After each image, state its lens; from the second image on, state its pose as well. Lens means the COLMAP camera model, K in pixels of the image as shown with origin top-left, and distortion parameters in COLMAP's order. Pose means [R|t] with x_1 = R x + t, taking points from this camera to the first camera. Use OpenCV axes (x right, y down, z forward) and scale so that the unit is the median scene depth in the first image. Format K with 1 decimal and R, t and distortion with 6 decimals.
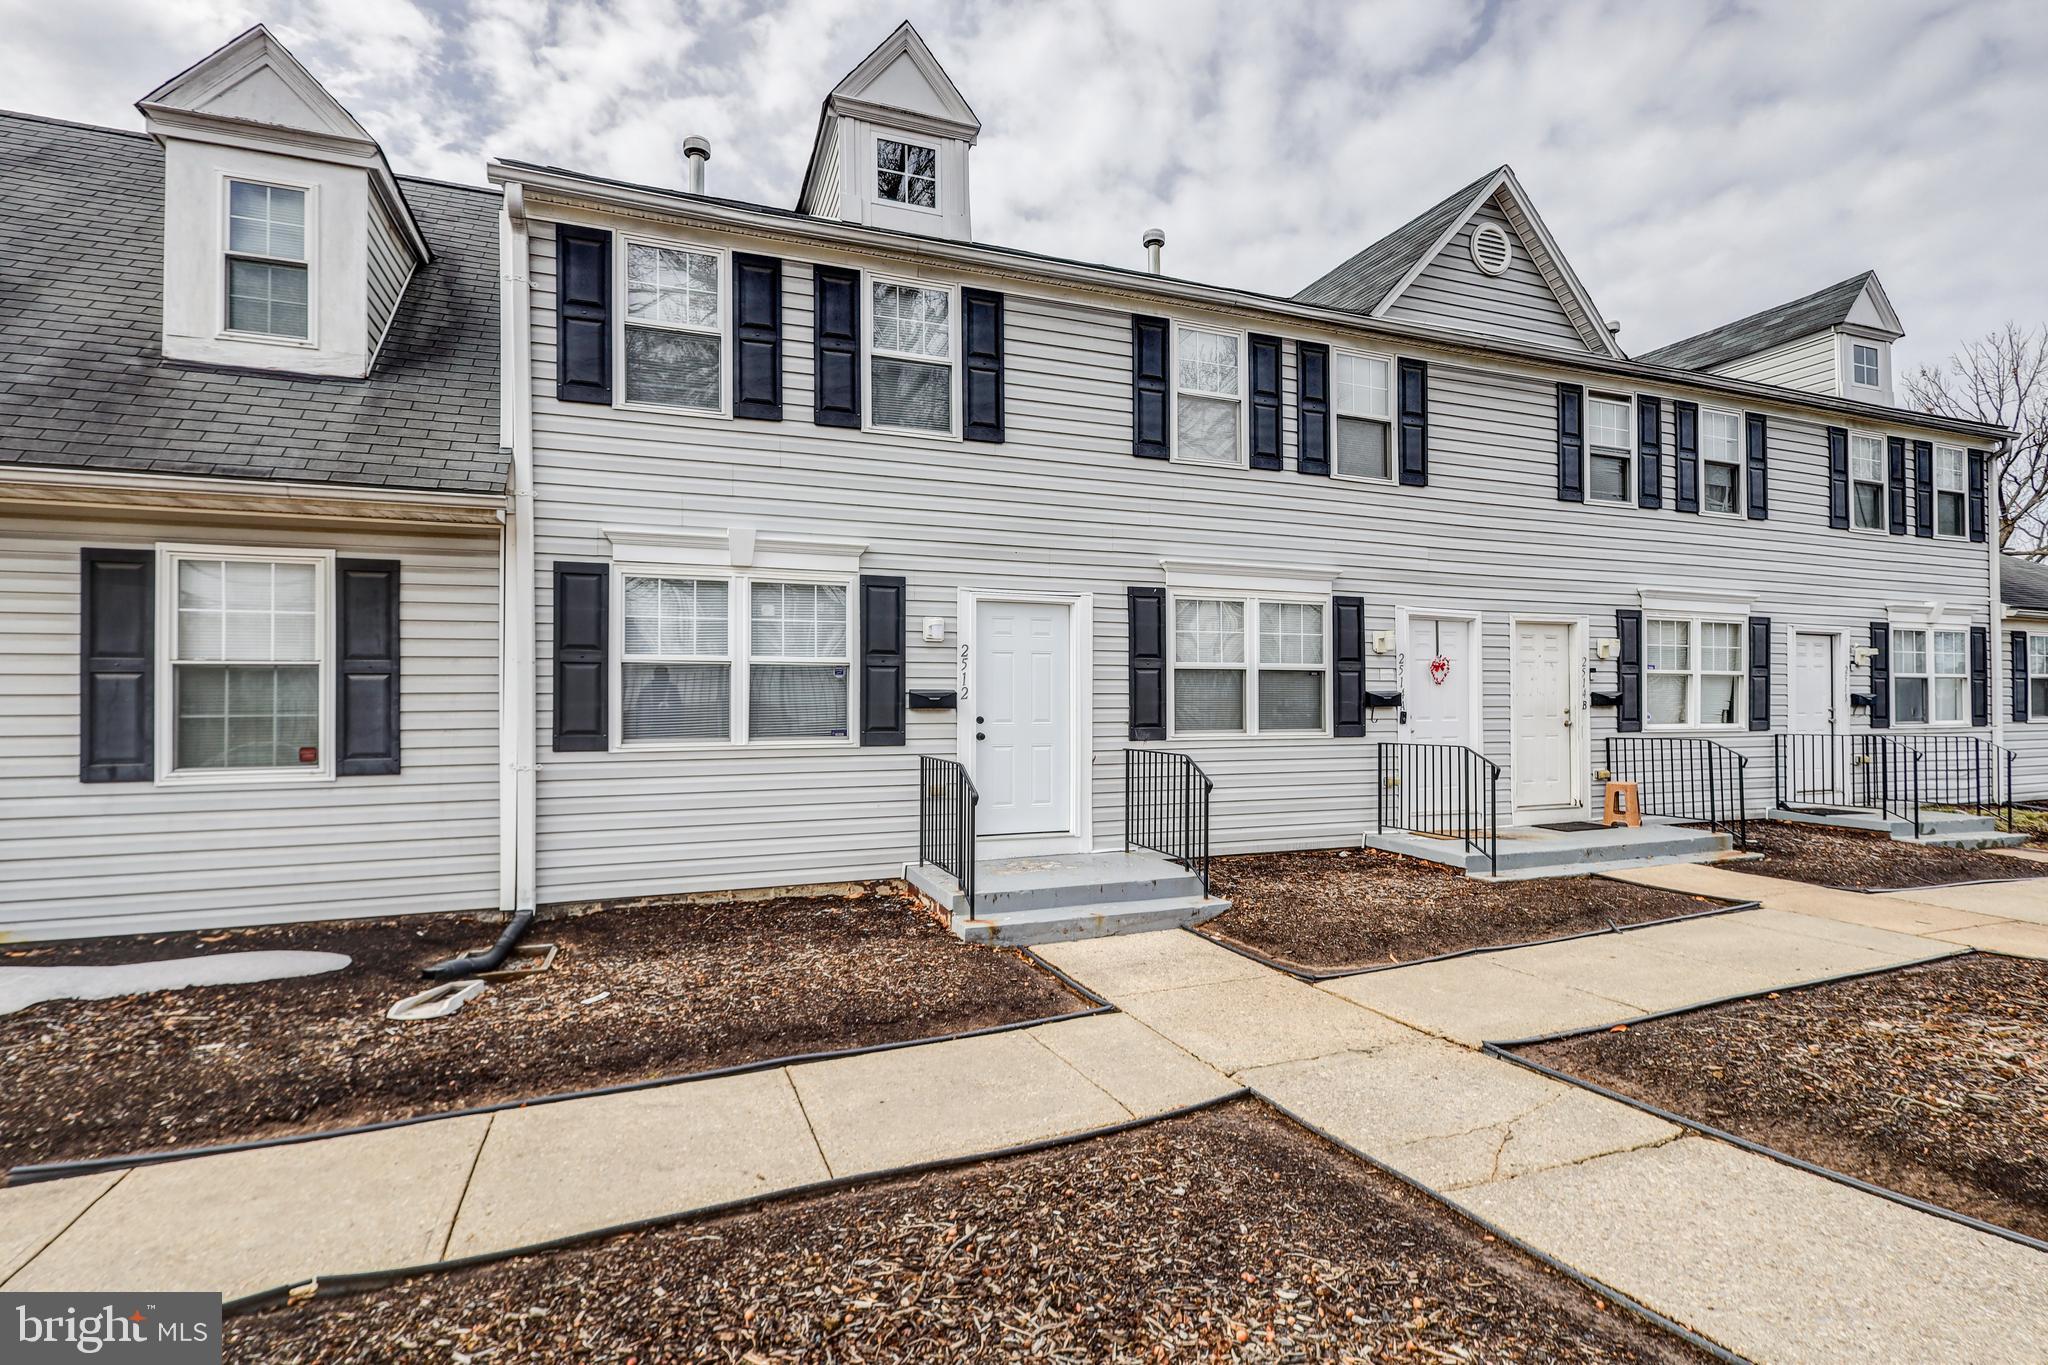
lens RADIAL K [[976.0, 0, 1024.0], [0, 976.0, 685.2], [0, 0, 1]] dist [-0.002773, 0.002880]
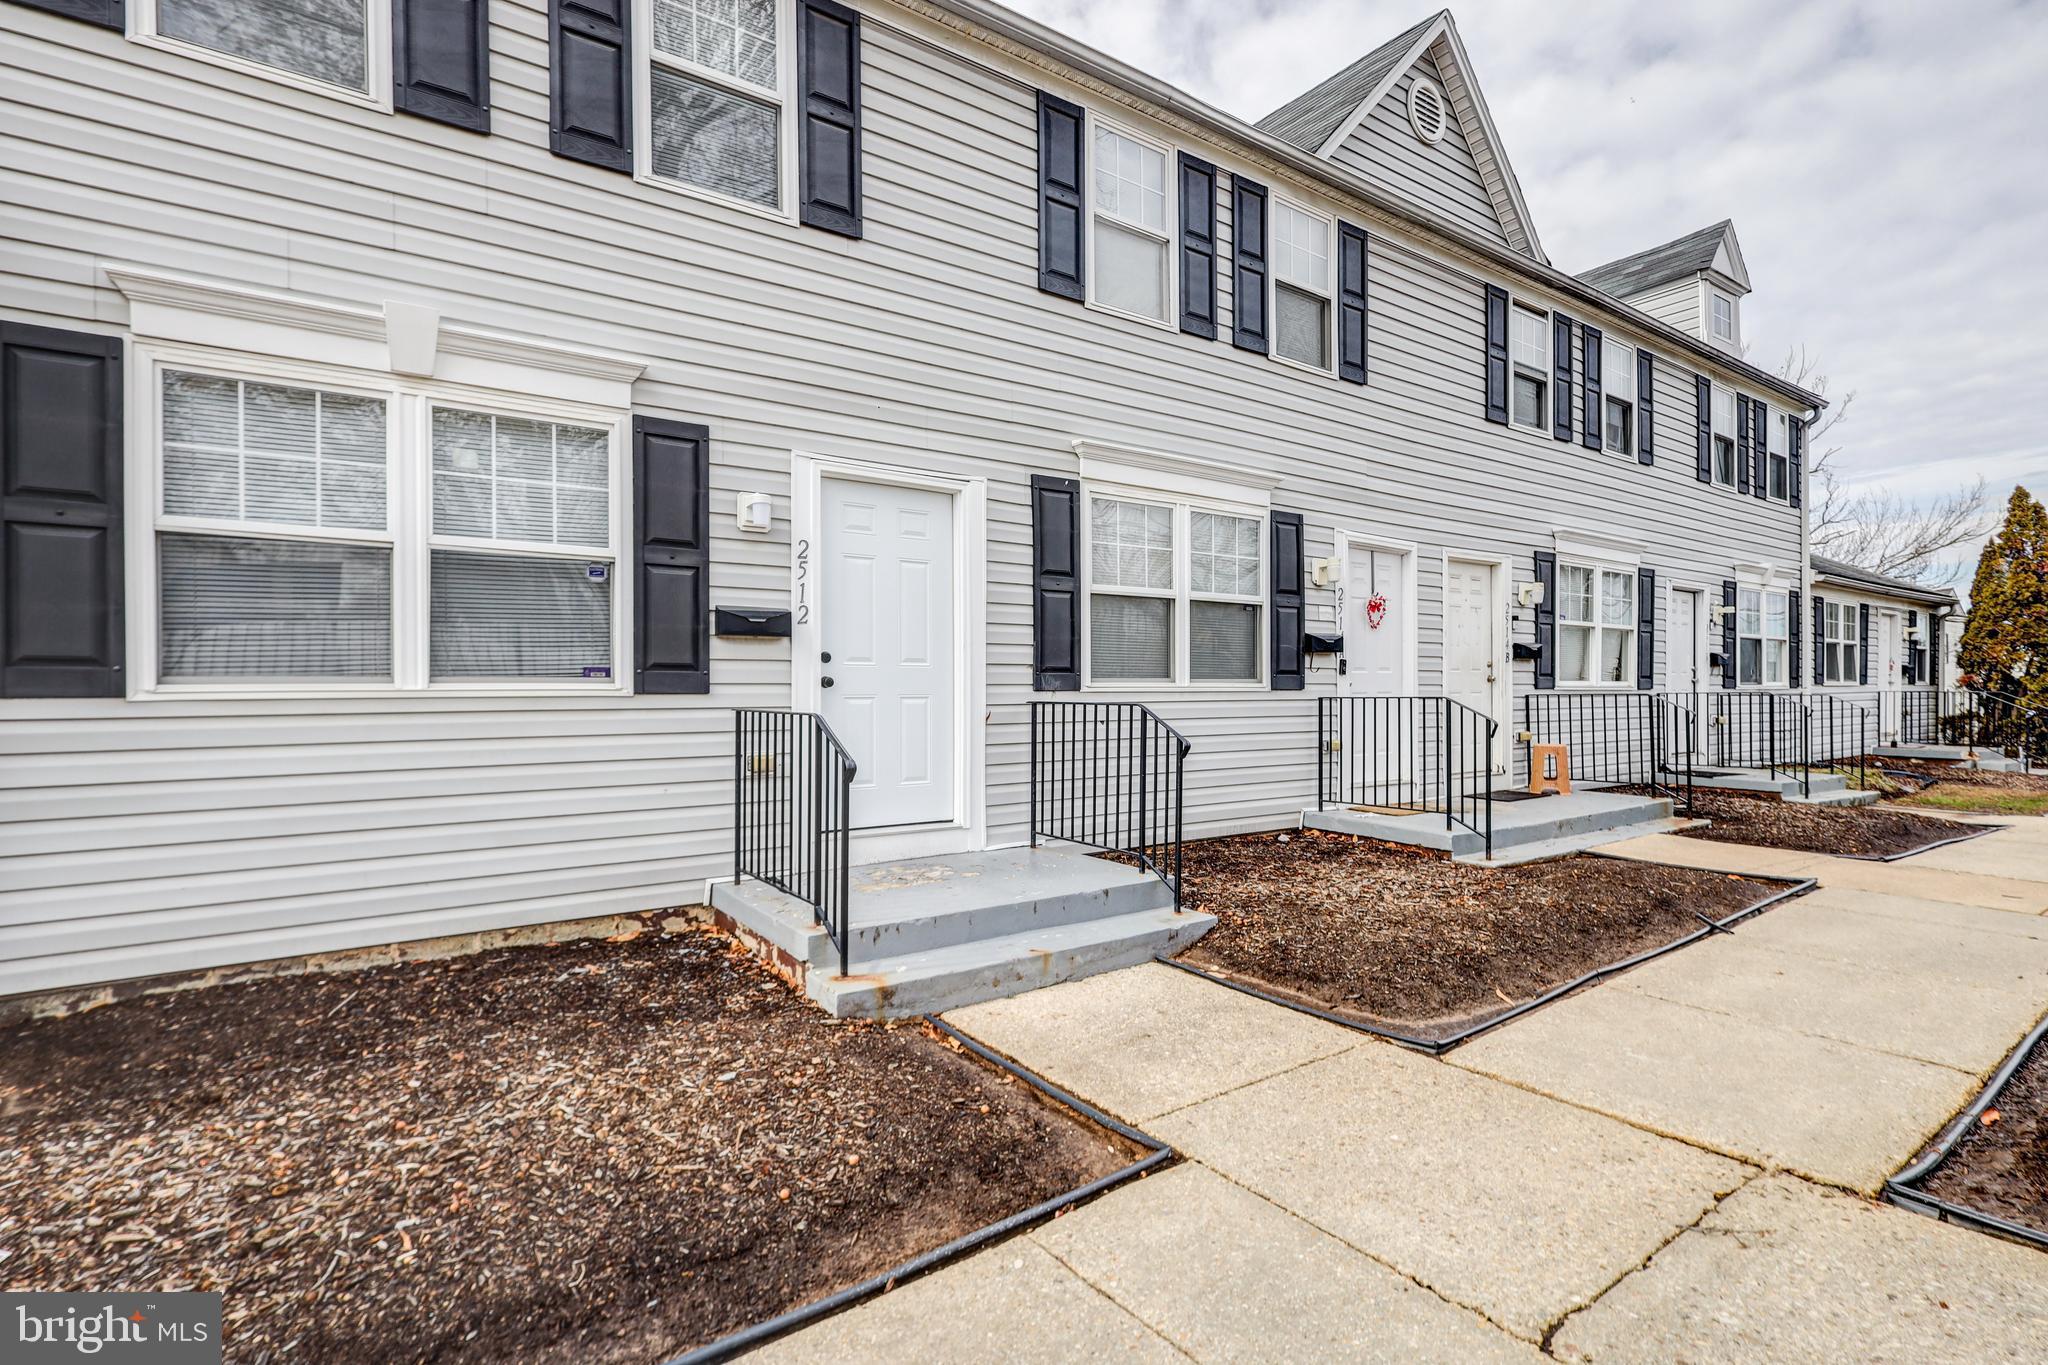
lens RADIAL K [[976.0, 0, 1026.7], [0, 976.0, 689.3], [0, 0, 1]] dist [-0.002773, 0.002880]
pose [[0.971913, -0.001763, 0.235334, -0.067969], [-0.002417, 0.999844, 0.017472, 0.045317], [-0.235328, -0.017550, 0.971757, 0.324078]]
